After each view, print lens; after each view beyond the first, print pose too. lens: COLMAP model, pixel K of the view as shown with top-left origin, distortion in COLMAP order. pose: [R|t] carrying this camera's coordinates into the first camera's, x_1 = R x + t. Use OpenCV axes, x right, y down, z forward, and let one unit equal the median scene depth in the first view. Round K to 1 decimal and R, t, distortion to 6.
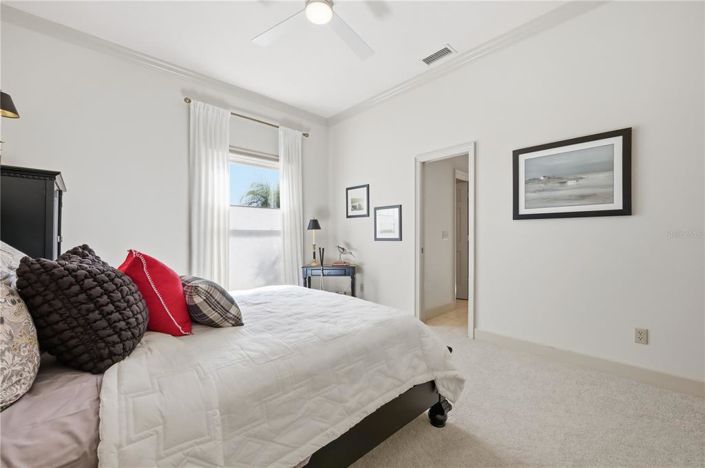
lens RADIAL K [[286.5, 0, 350.6], [0, 286.5, 230.6], [0, 0, 1]] dist [0.001248, 0.000363]
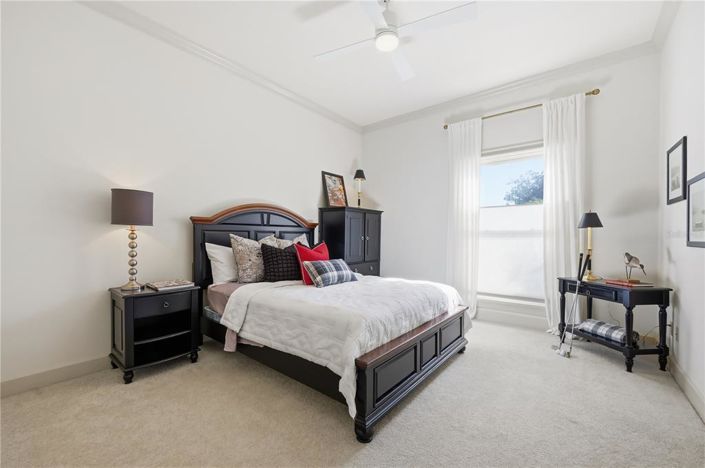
lens RADIAL K [[286.5, 0, 354.3], [0, 286.5, 237.4], [0, 0, 1]] dist [0.001248, 0.000363]
pose [[0.146774, 0.005828, -0.989153, 0.497203], [0.014658, 0.999860, 0.008067, 0.005928], [0.989061, -0.015683, 0.146668, 0.346173]]
